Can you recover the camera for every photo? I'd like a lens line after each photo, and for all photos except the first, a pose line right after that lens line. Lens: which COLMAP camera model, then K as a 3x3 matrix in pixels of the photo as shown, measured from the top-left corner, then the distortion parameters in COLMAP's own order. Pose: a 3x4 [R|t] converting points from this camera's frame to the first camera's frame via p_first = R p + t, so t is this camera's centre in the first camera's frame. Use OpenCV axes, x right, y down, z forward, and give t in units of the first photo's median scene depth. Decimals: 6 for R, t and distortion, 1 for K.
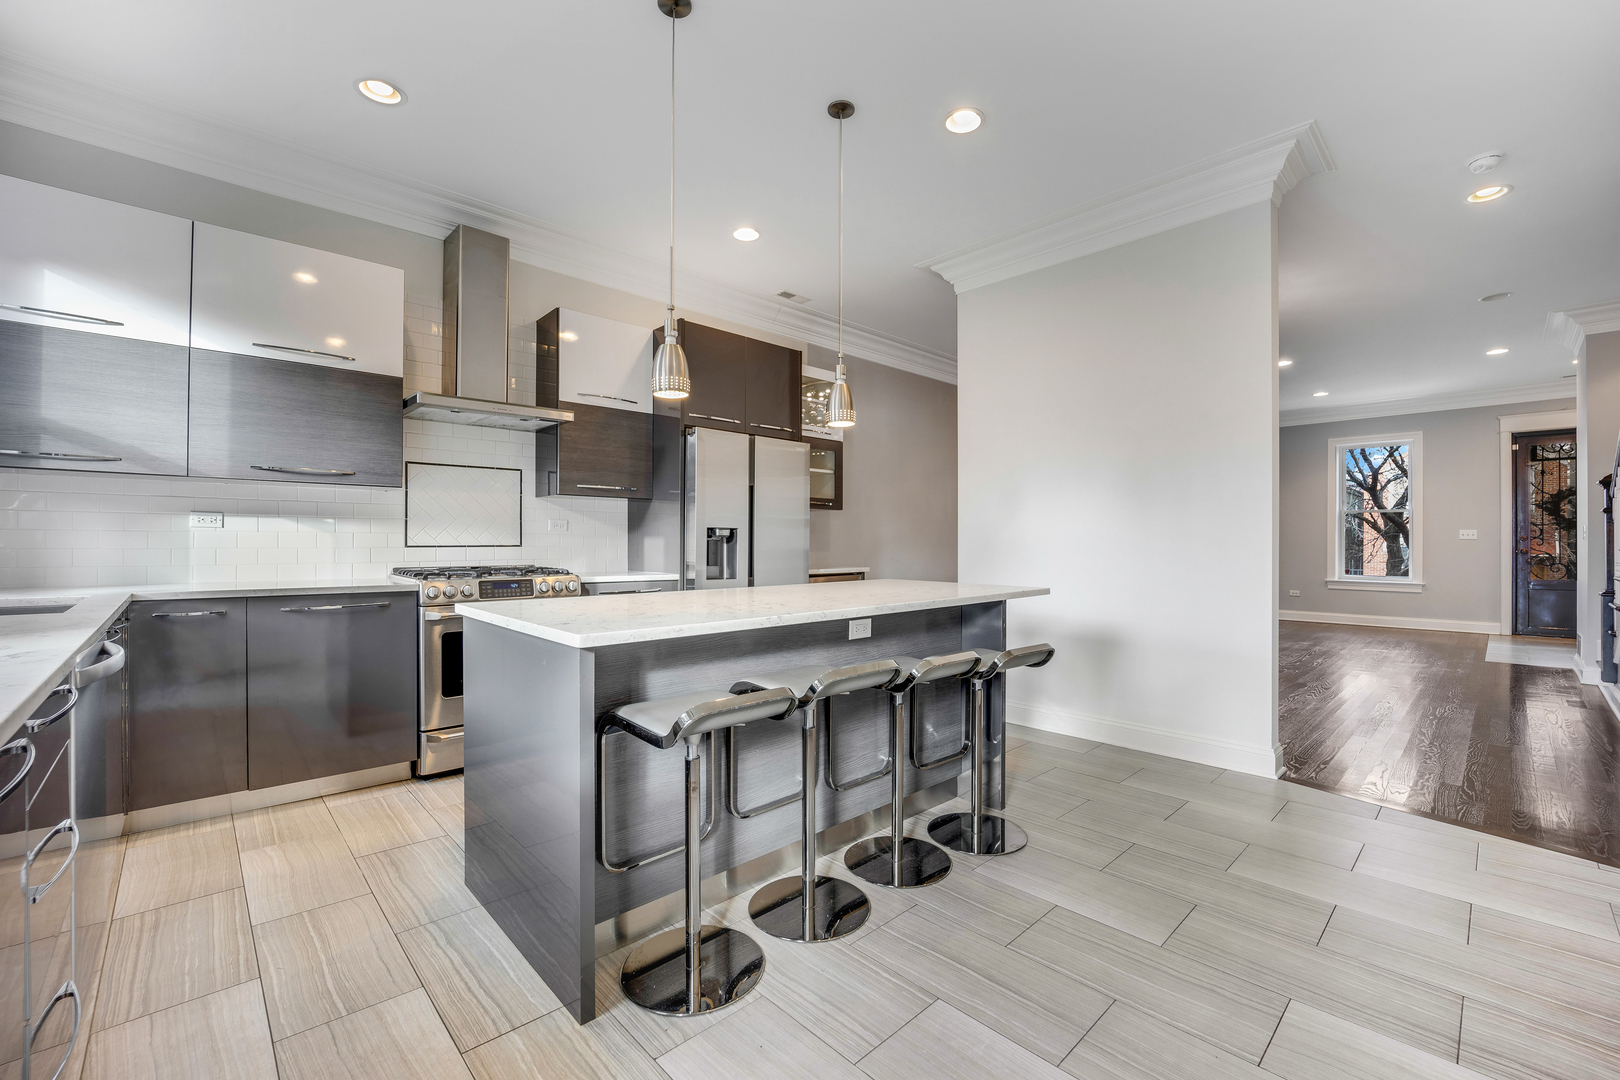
lens RADIAL K [[675.2, 0, 810.0], [0, 675.2, 540.0], [0, 0, 1]] dist [-0.002082, -0.000005]
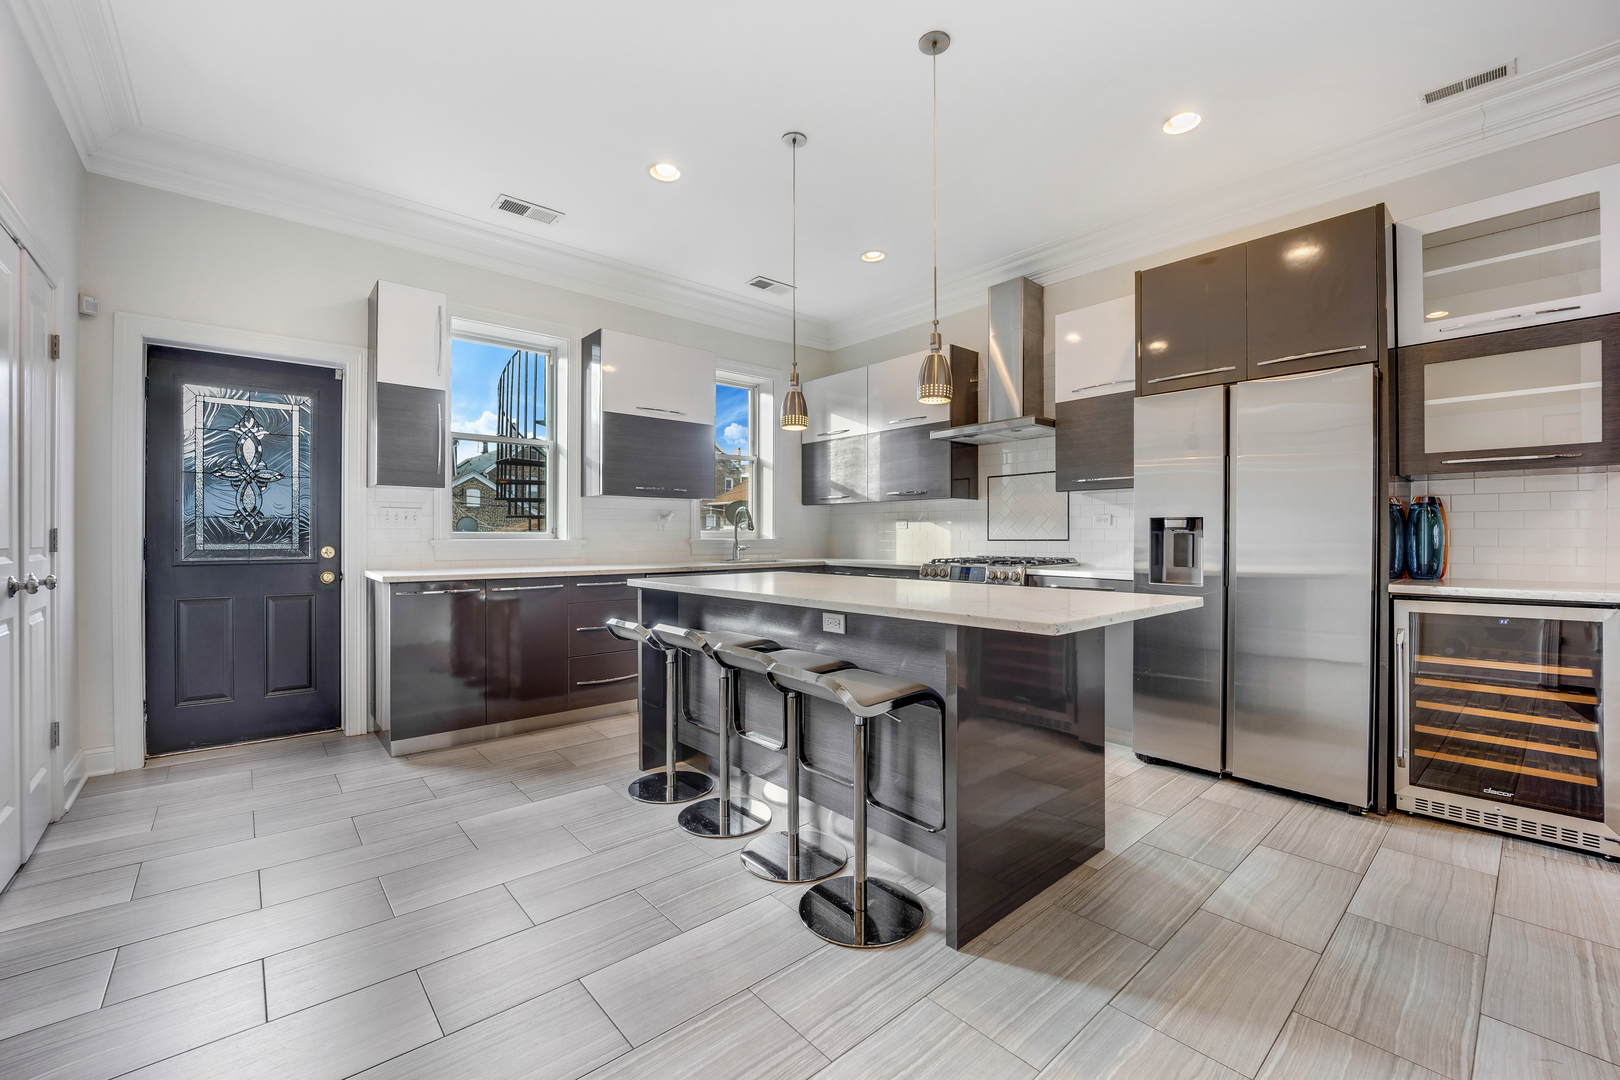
lens RADIAL K [[666.3, 0, 810.0], [0, 666.3, 540.0], [0, 0, 1]] dist [-0.001423, -0.000079]
pose [[-0.042199, 0.003669, -0.999102, 0.913650], [-0.000265, 0.999993, 0.003683, 0.005544], [0.999109, 0.000421, -0.042198, 0.875776]]
